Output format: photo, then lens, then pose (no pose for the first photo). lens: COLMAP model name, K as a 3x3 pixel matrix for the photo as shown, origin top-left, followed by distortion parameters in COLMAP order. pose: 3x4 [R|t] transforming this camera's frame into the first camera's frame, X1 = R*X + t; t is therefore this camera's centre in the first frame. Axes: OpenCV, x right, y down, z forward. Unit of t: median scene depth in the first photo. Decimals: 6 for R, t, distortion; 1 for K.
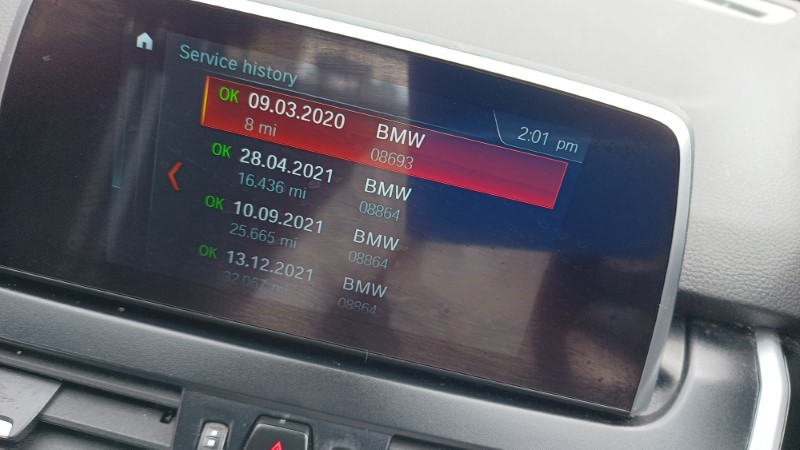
lens RADIAL K [[609.6, 0, 400.0], [0, 609.6, 225.0], [0, 0, 1]] dist [-0.001262, -0.002032]
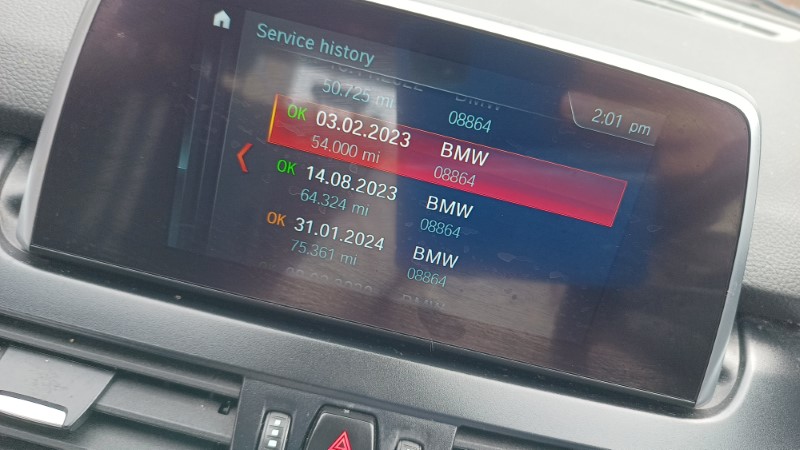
lens RADIAL K [[609.6, 0, 400.0], [0, 609.6, 225.0], [0, 0, 1]] dist [-0.001262, -0.002032]
pose [[0.999537, 0.006348, 0.029771, -0.138359], [-0.004467, 0.998013, -0.062850, 0.086699], [-0.030110, 0.062688, 0.997579, 0.012097]]
